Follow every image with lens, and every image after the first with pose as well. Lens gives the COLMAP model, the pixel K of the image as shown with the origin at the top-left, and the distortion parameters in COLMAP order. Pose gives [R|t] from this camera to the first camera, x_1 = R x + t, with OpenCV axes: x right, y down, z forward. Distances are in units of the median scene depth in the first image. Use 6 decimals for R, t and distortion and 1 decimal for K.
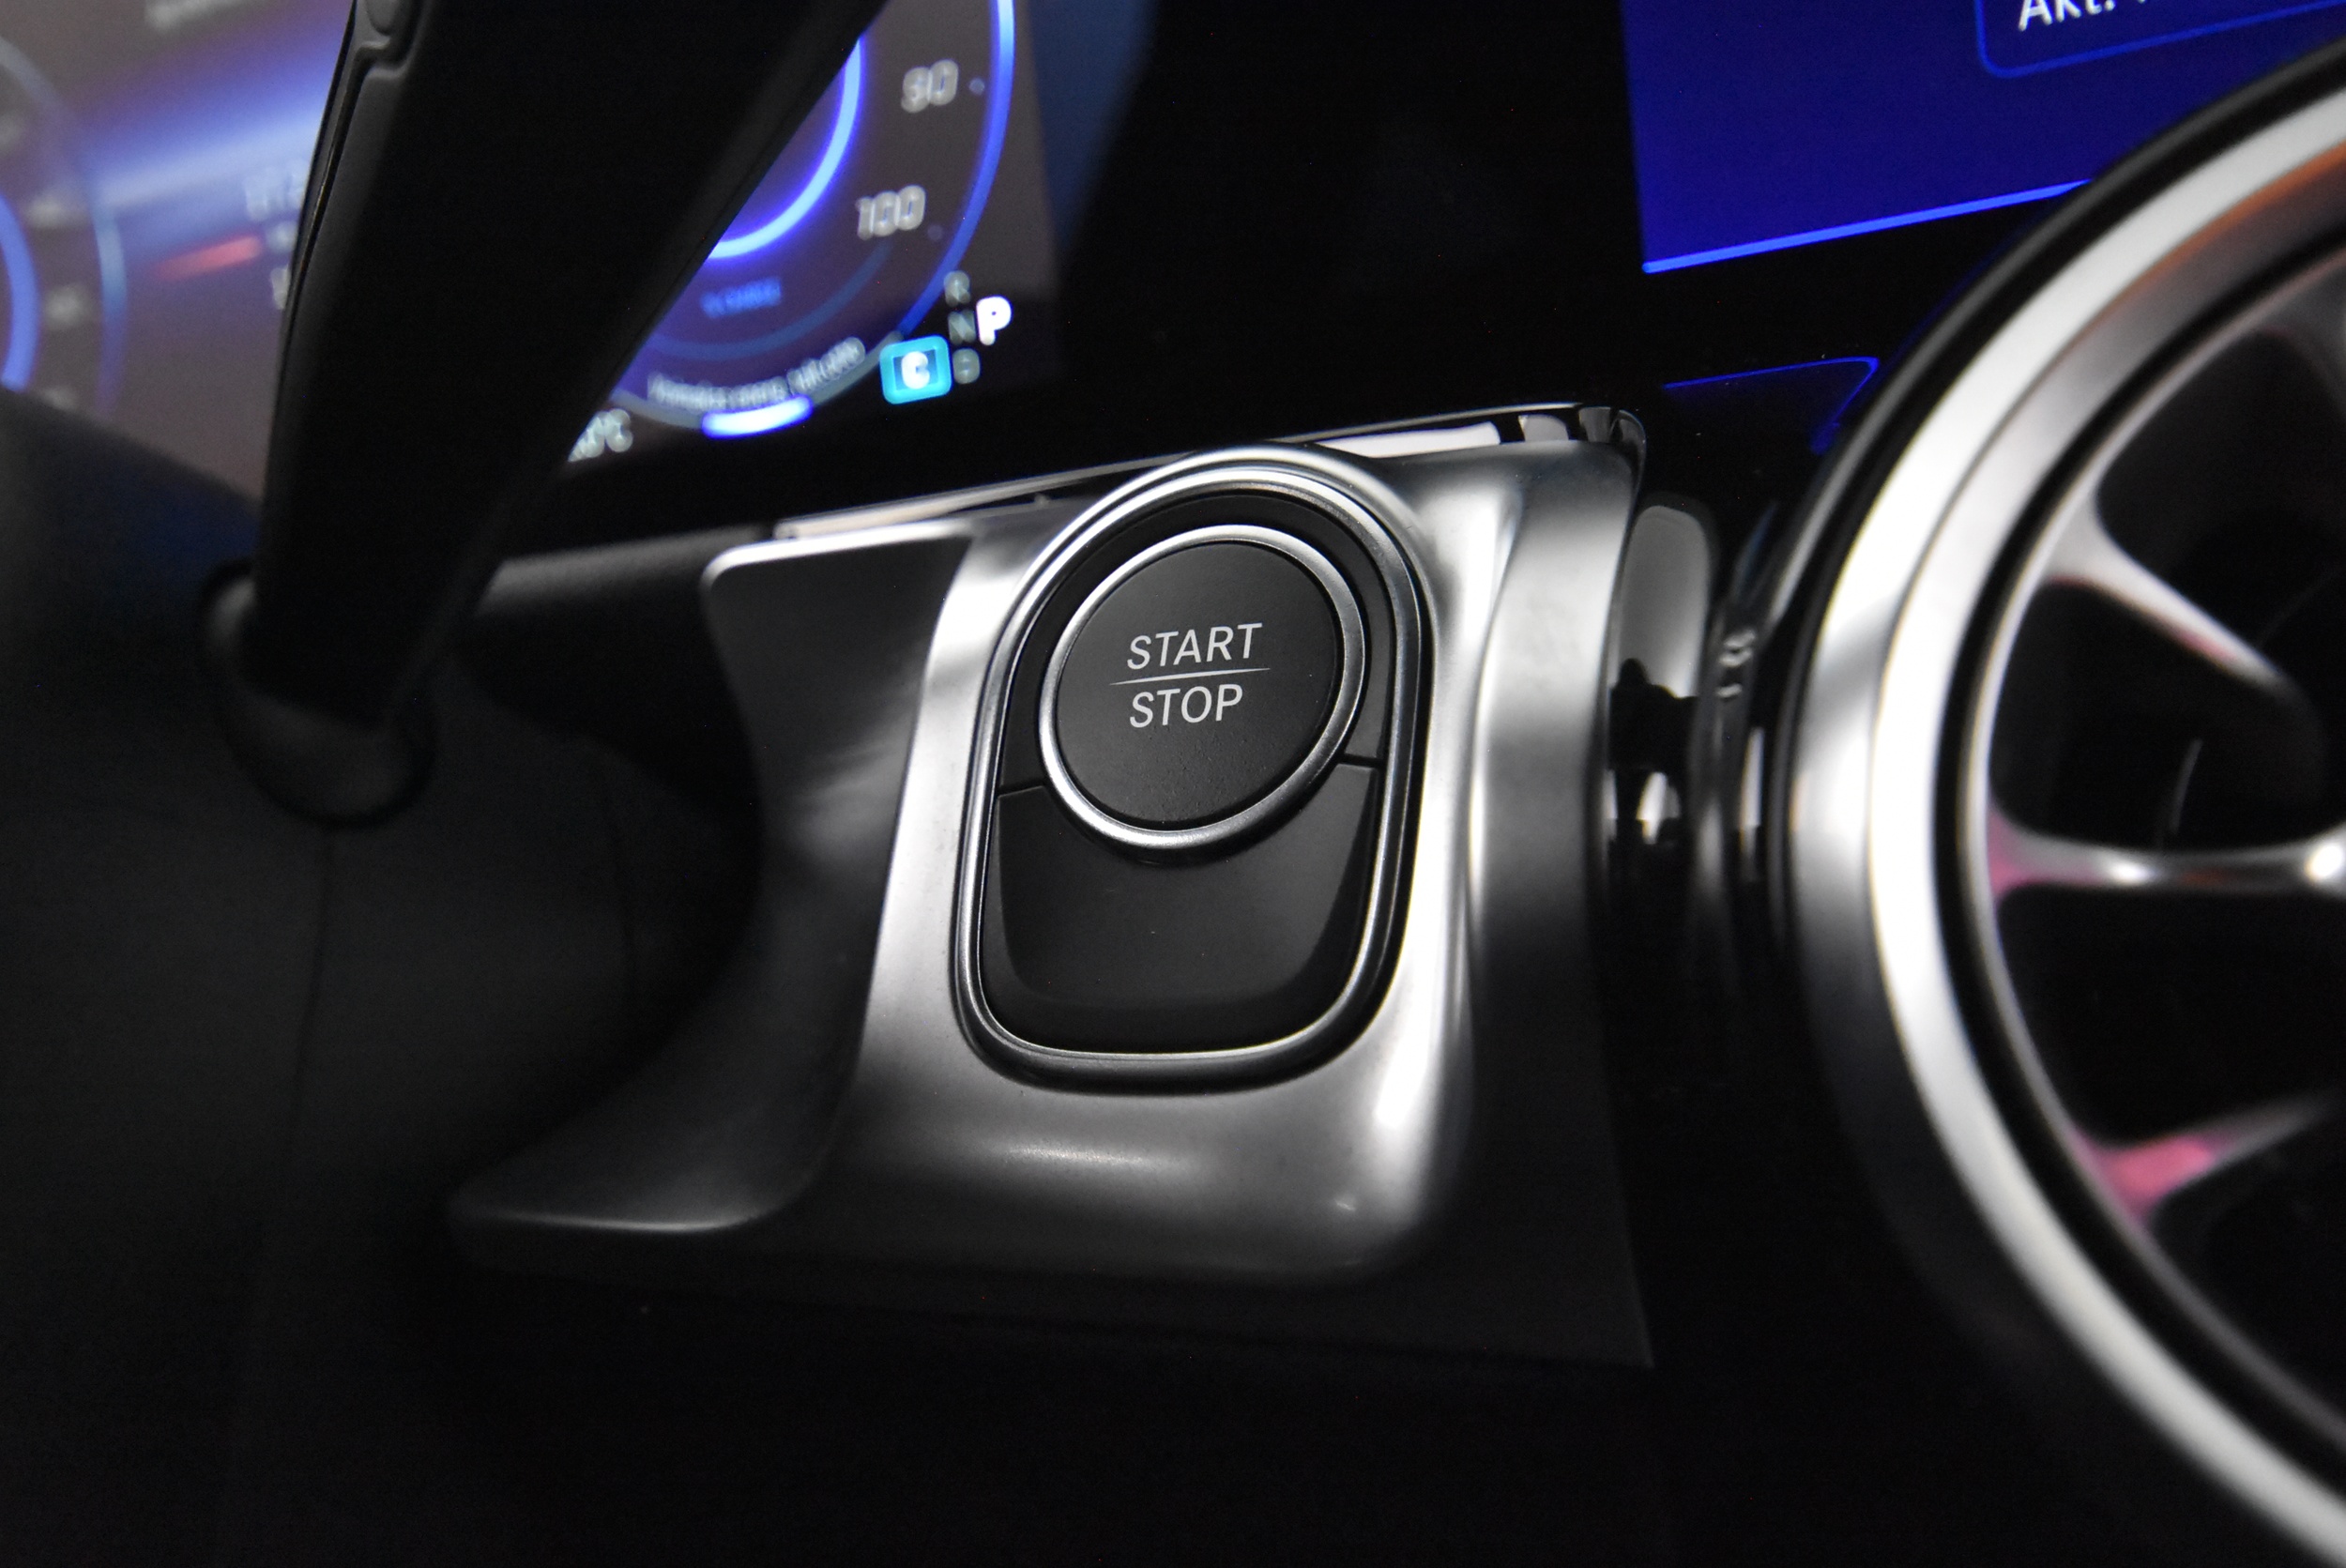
lens RADIAL K [[2036.5, 0, 1173.0], [0, 2036.5, 784.0], [0, 0, 1]] dist [0.015533, 0.007540]
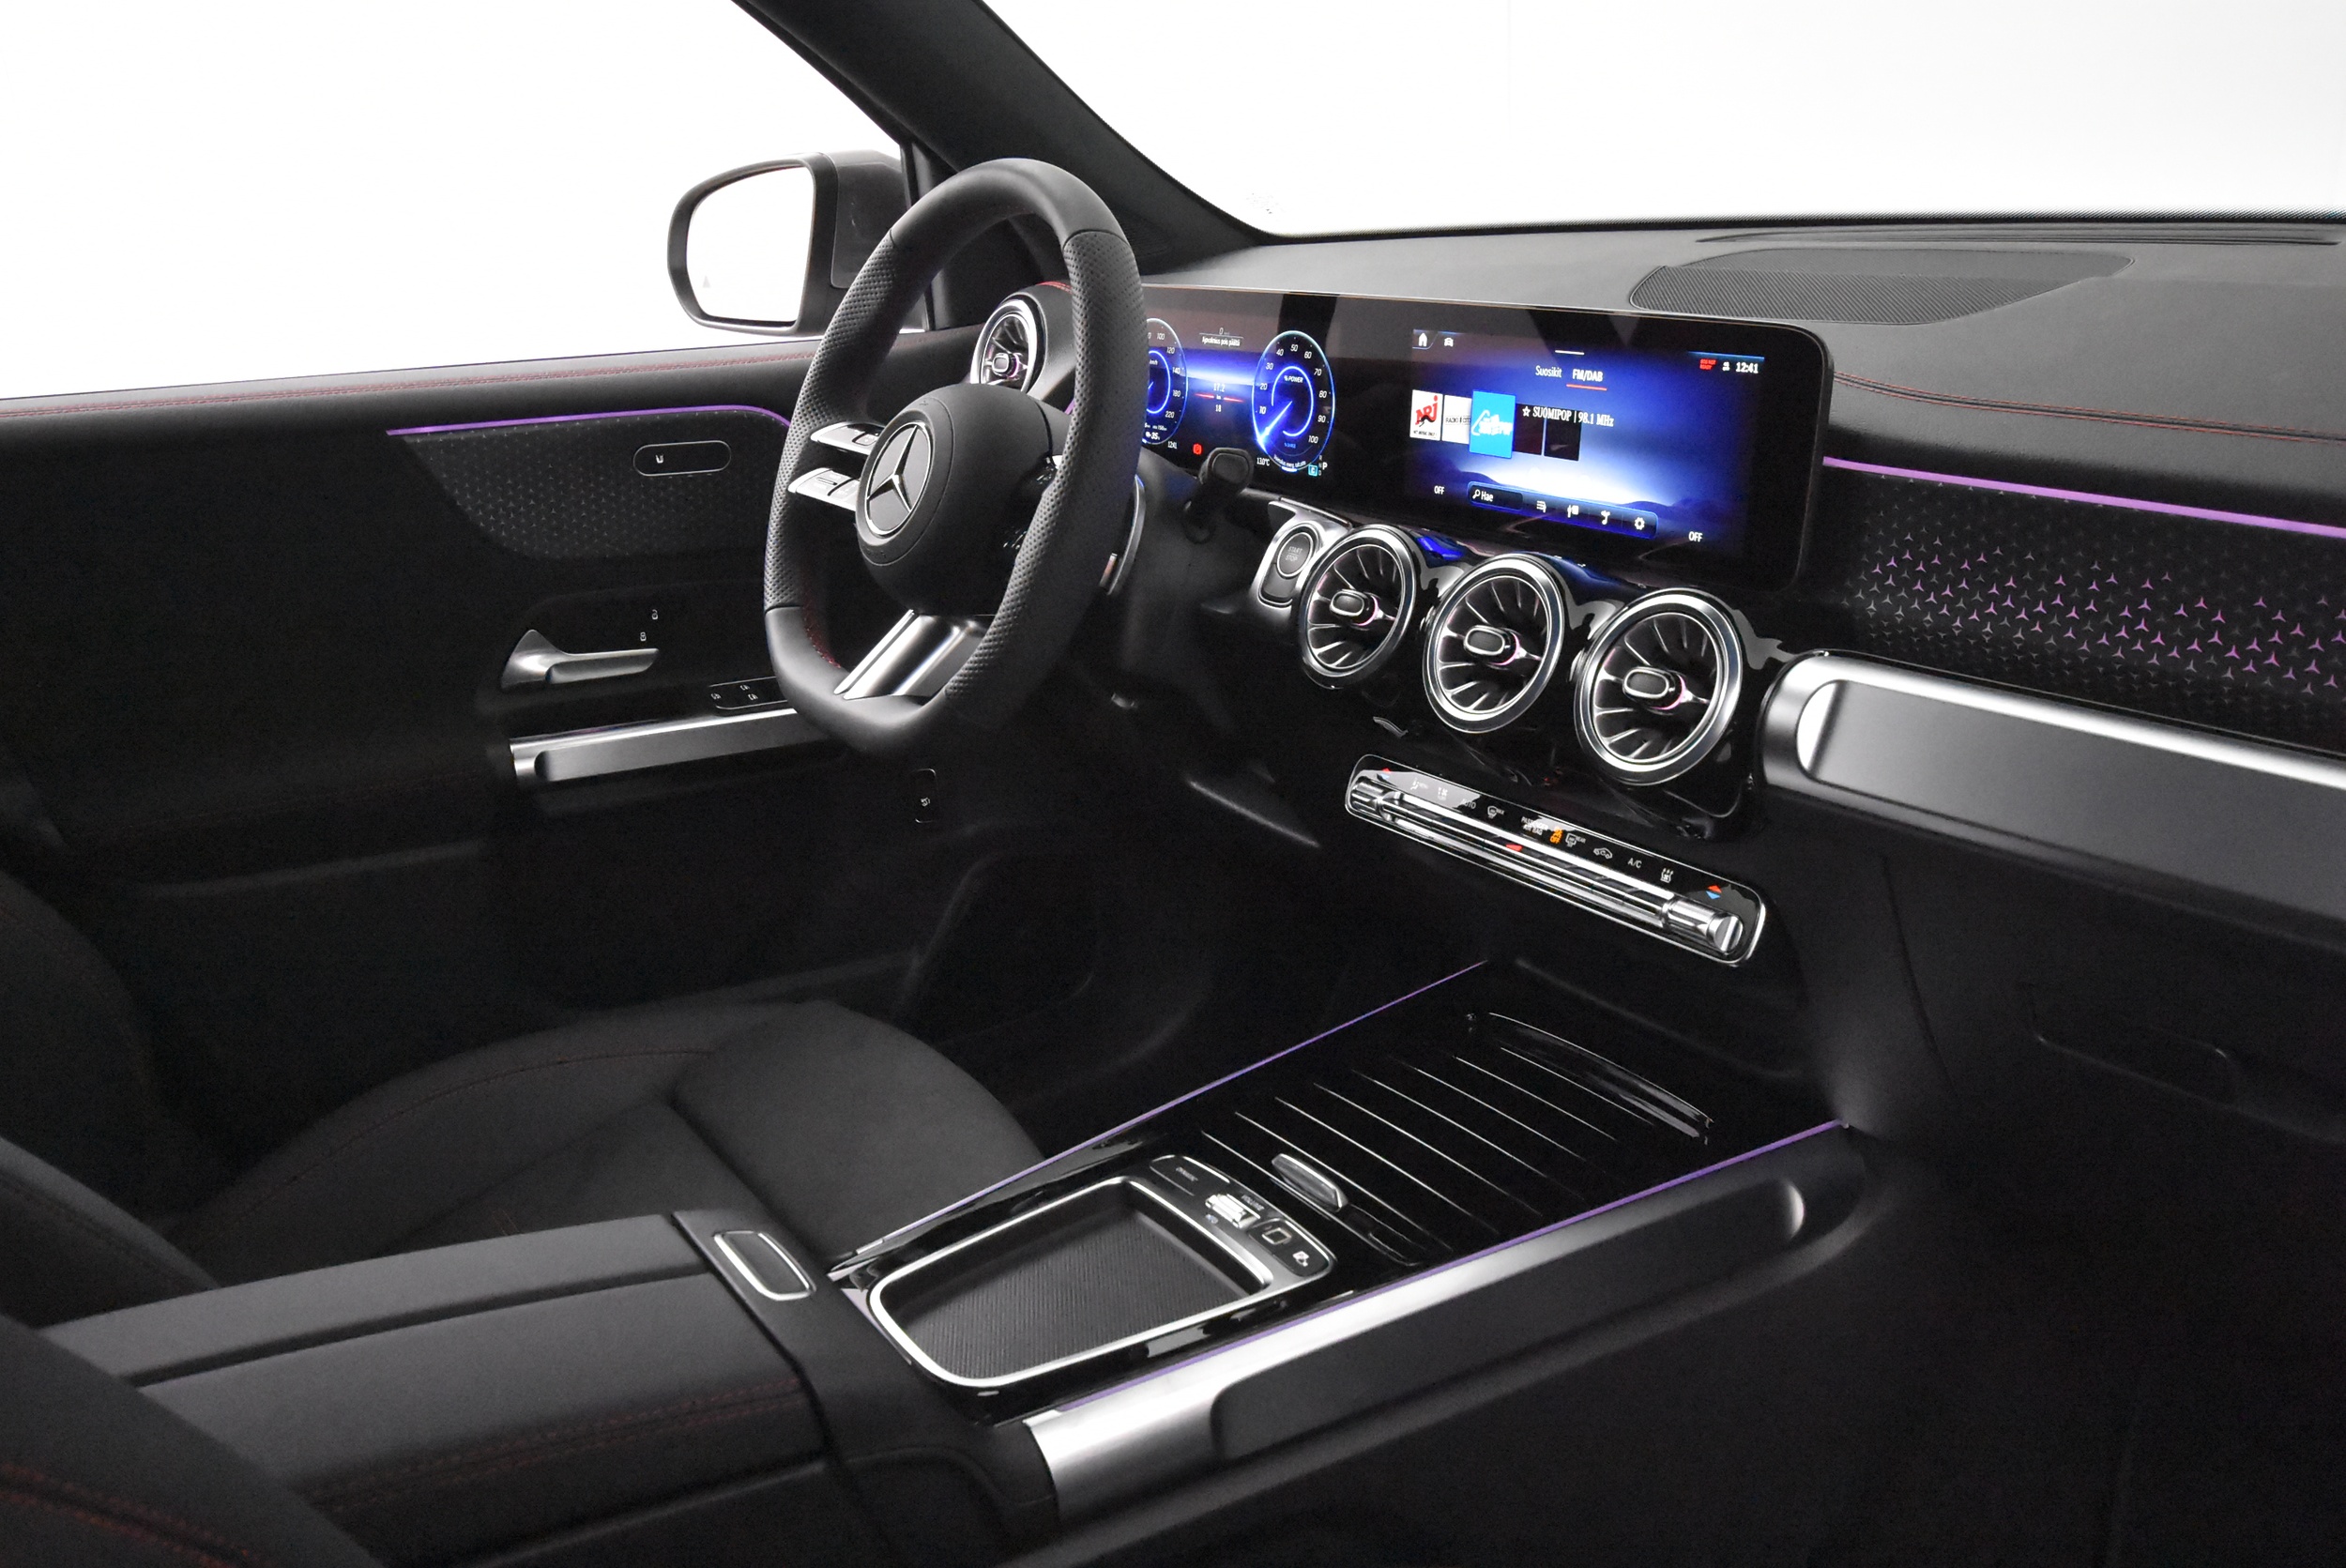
lens RADIAL K [[2036.5, 0, 1173.0], [0, 2036.5, 784.0], [0, 0, 1]] dist [0.015533, 0.007540]
pose [[0.872333, 0.247274, -0.421771, 1.961658], [-0.145336, 0.954827, 0.259198, -0.736436], [0.466811, -0.164808, 0.868865, -3.835976]]
